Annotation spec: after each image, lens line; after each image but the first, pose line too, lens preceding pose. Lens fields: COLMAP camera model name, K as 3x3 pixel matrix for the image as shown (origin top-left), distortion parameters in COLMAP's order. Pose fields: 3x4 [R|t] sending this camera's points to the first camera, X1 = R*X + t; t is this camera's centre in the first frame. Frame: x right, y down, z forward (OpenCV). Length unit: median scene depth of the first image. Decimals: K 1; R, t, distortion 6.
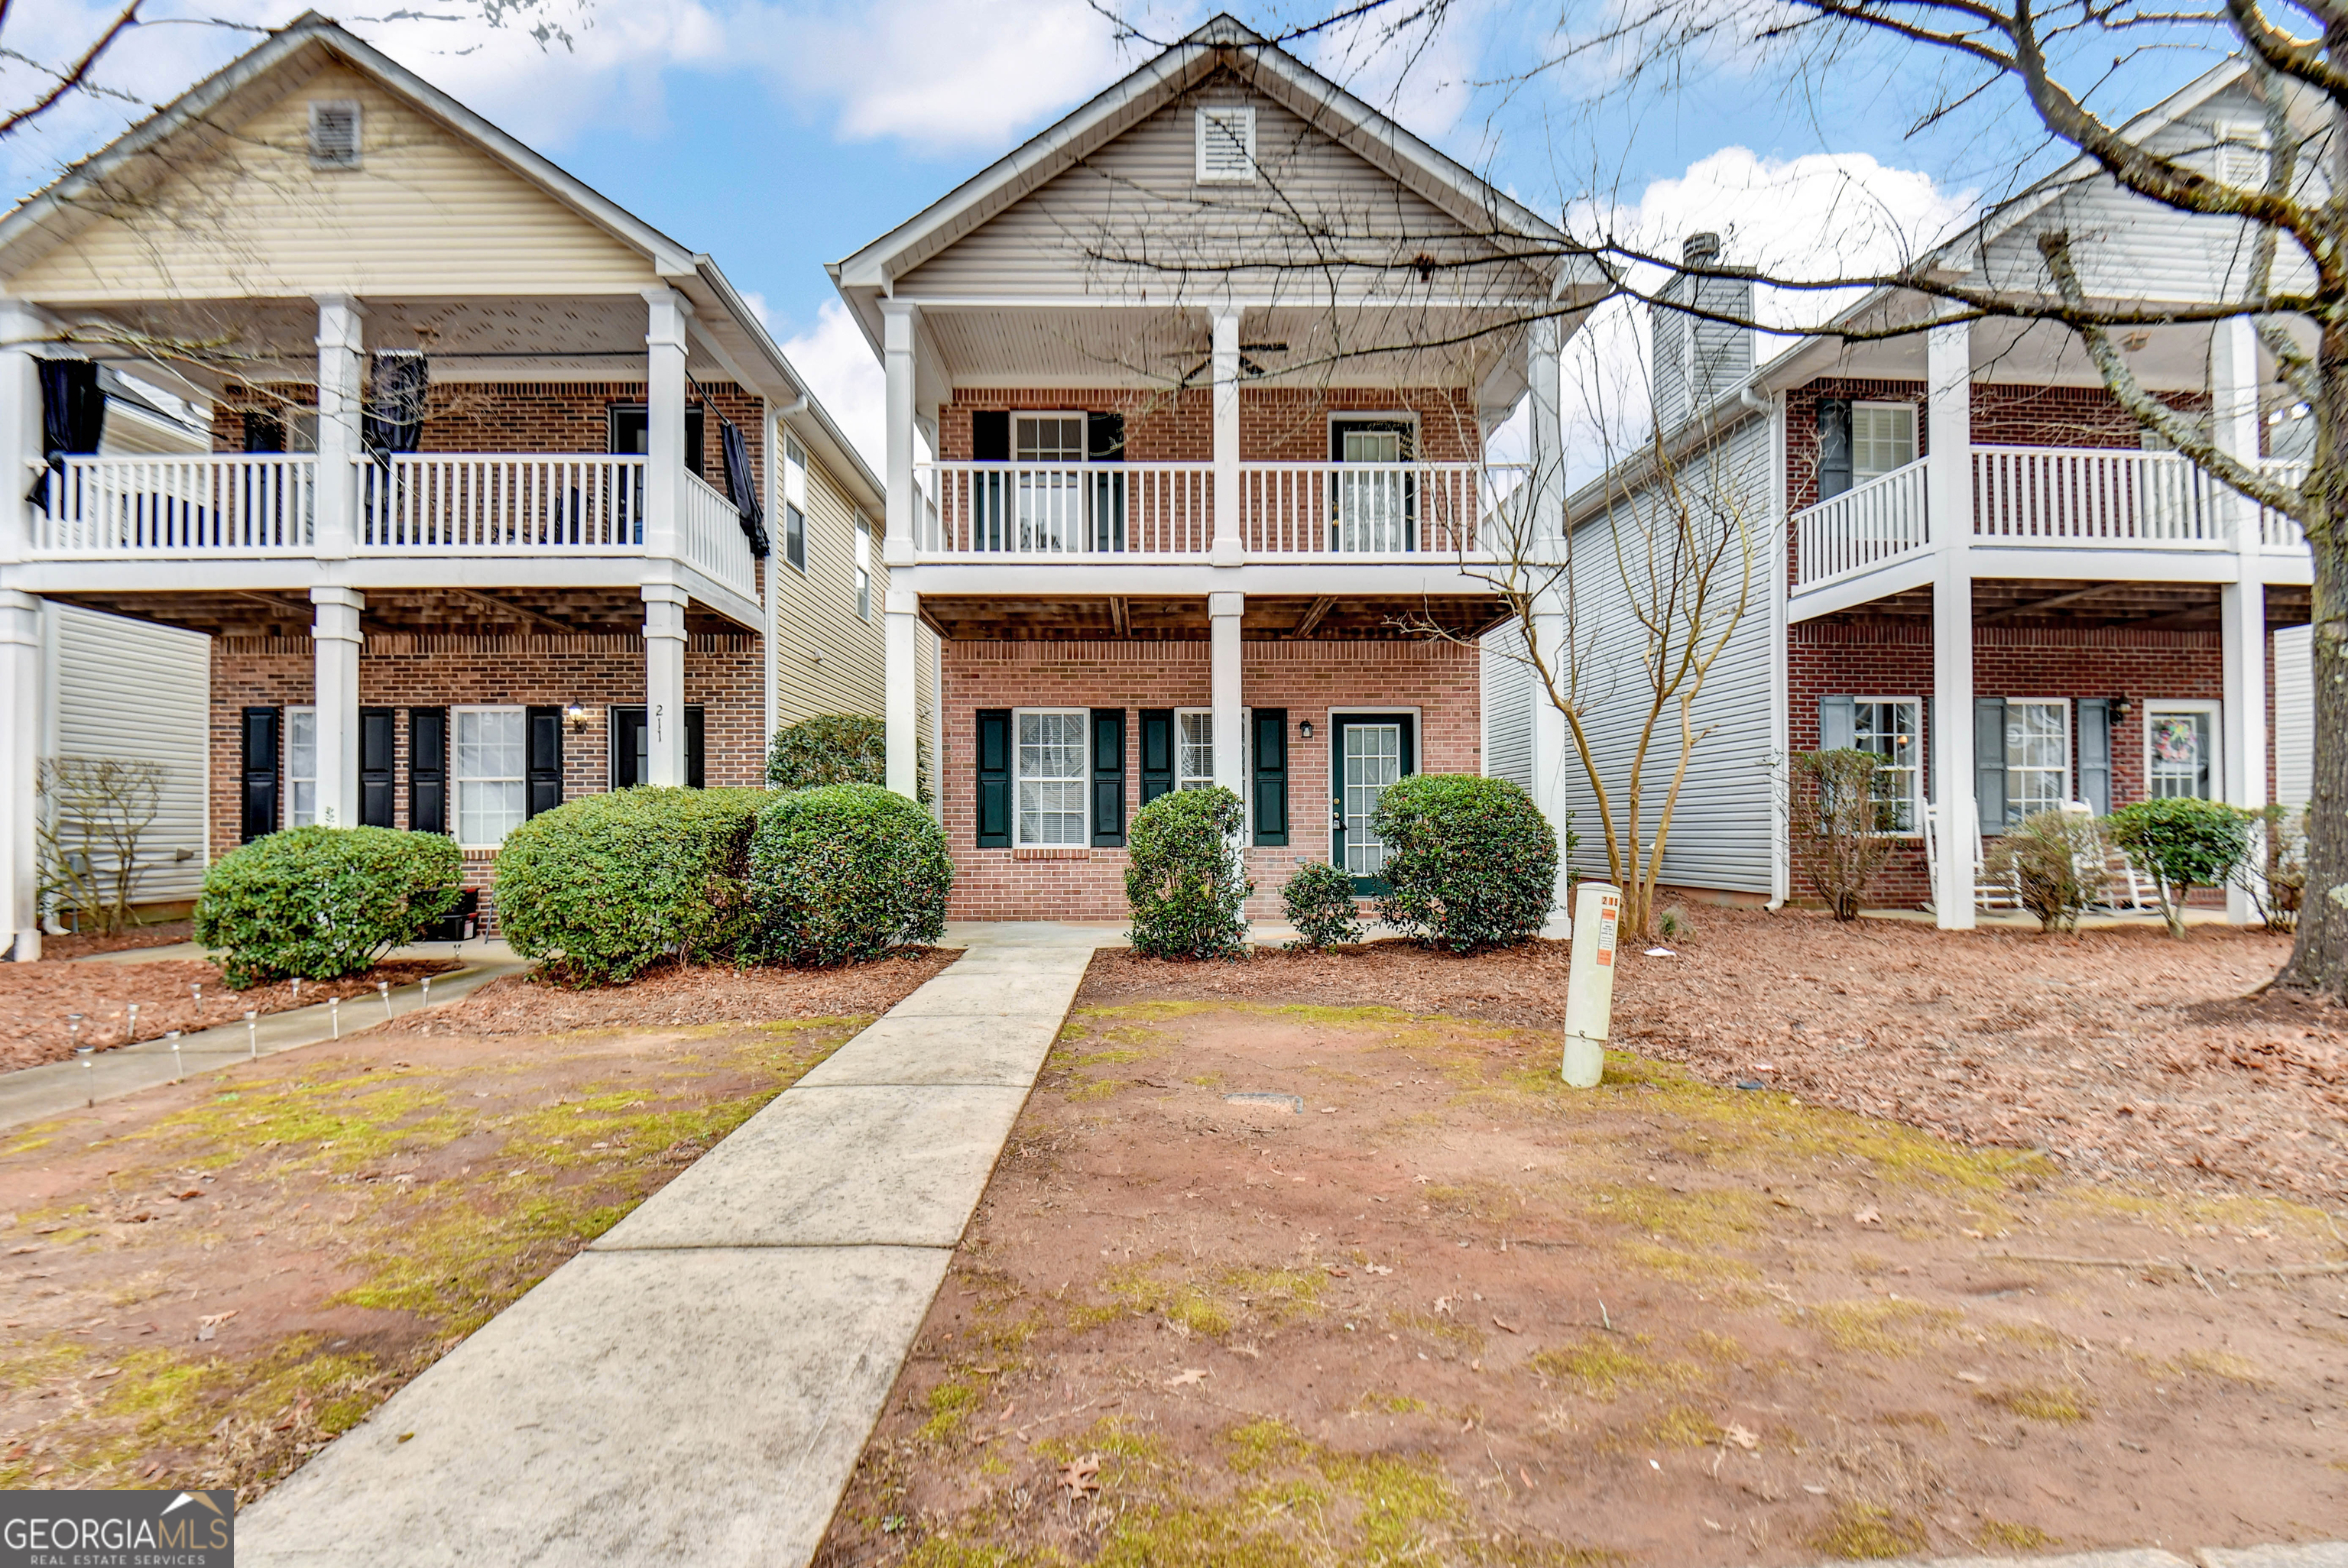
lens RADIAL K [[1138.9, 0, 1168.2], [0, 1138.9, 798.2], [0, 0, 1]] dist [0.008097, -0.012615]
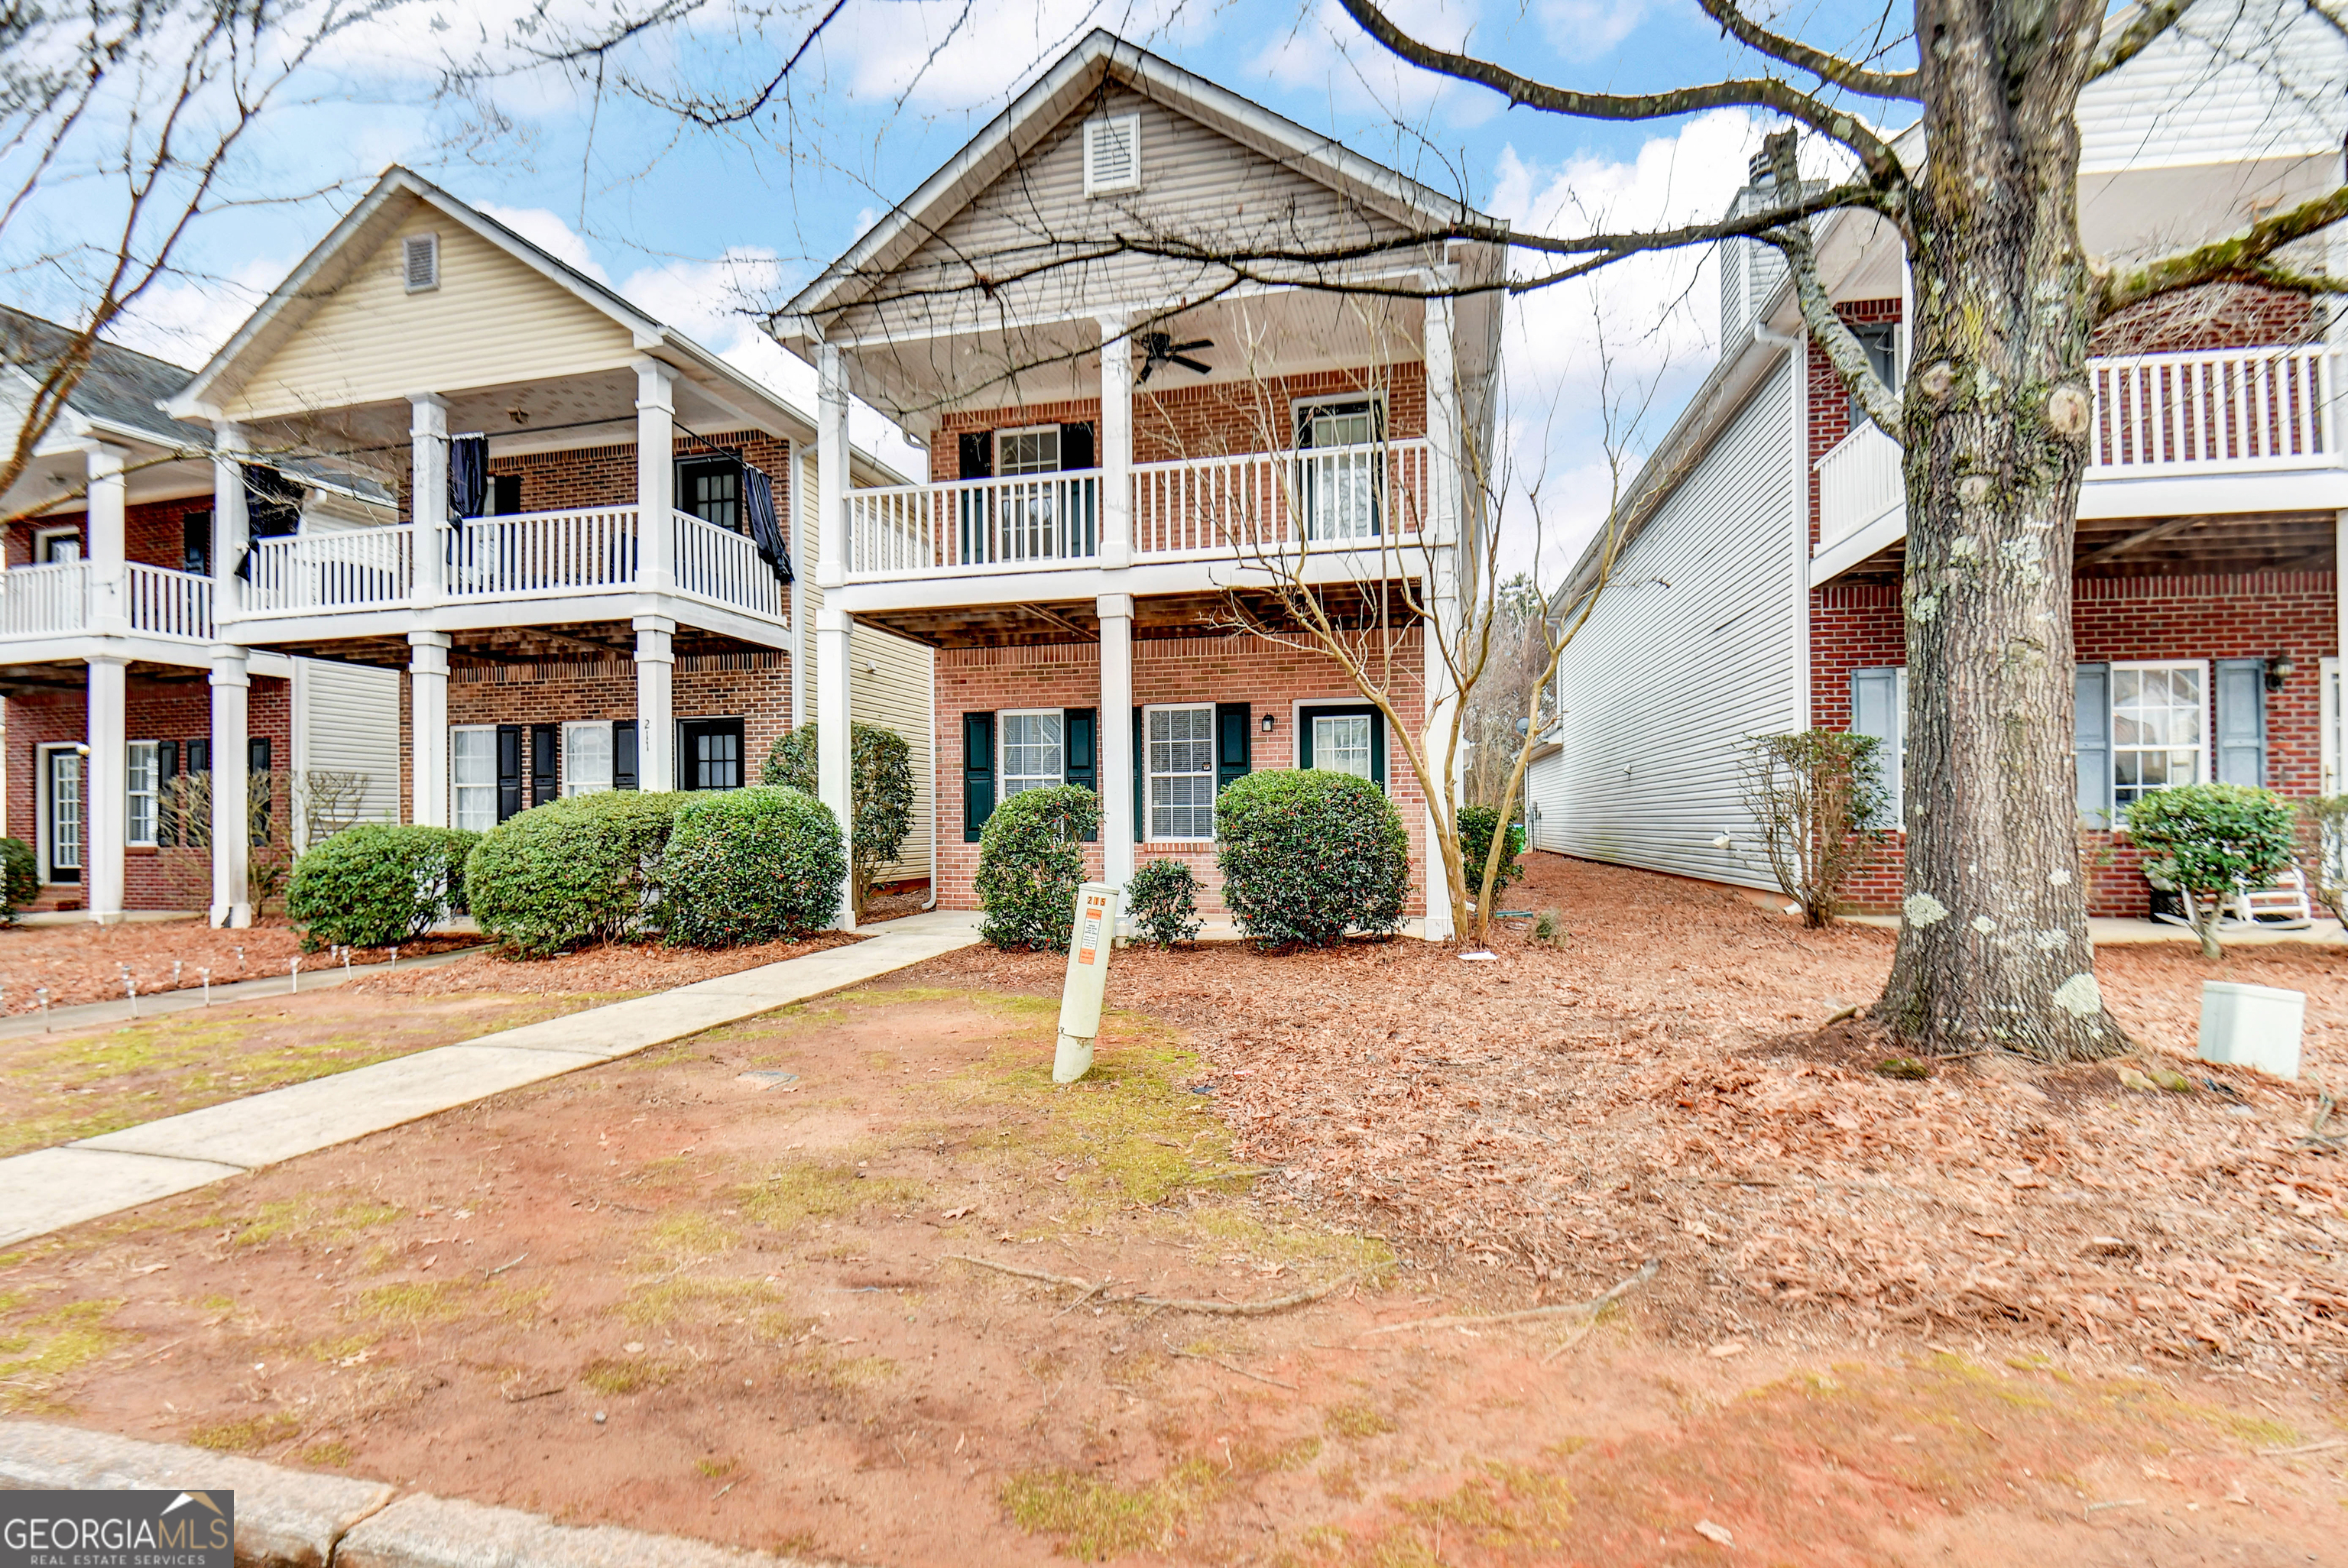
lens RADIAL K [[1138.9, 0, 1164.3], [0, 1138.9, 798.7], [0, 0, 1]] dist [0.008097, -0.012615]
pose [[0.962187, -0.008523, -0.272257, 0.367104], [0.010555, 0.999926, 0.005997, -0.002202], [0.272185, -0.008644, 0.962206, 0.026214]]
